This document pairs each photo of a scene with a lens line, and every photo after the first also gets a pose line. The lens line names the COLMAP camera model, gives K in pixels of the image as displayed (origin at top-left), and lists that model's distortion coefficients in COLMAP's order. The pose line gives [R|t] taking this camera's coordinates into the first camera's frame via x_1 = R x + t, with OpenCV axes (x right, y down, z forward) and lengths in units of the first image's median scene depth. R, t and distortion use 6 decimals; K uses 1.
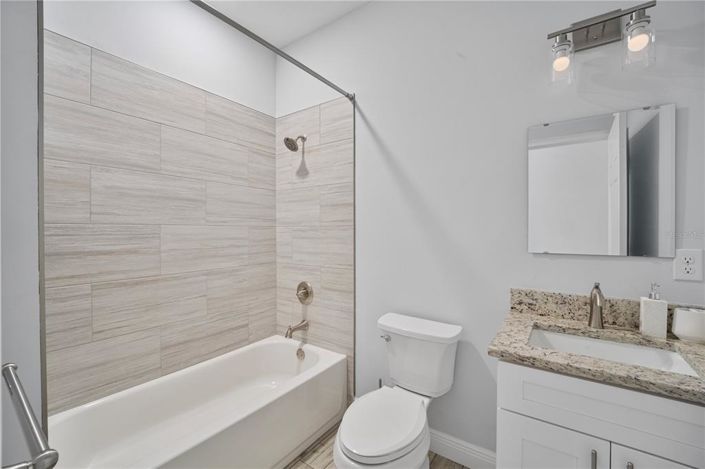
lens RADIAL K [[296.9, 0, 349.7], [0, 296.9, 231.5], [0, 0, 1]] dist [-0.014199, -0.000323]
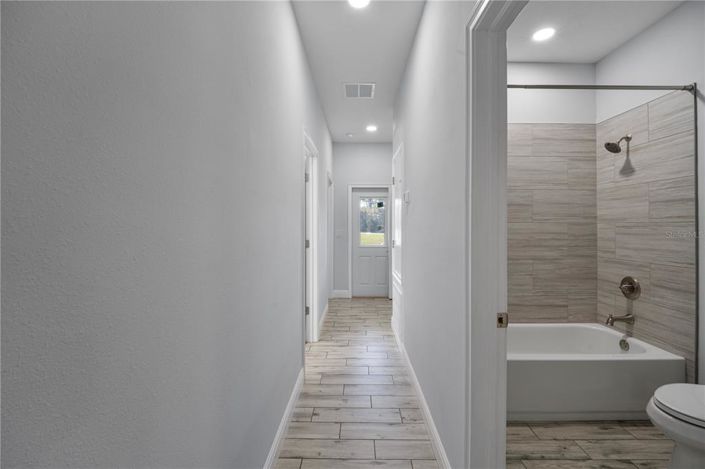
lens RADIAL K [[296.9, 0, 362.6], [0, 296.9, 224.7], [0, 0, 1]] dist [-0.014199, -0.000323]
pose [[0.601245, -0.001809, -0.799063, 0.108309], [-0.006098, 0.999958, -0.006851, 0.001391], [0.799042, 0.008992, 0.601209, -0.372039]]
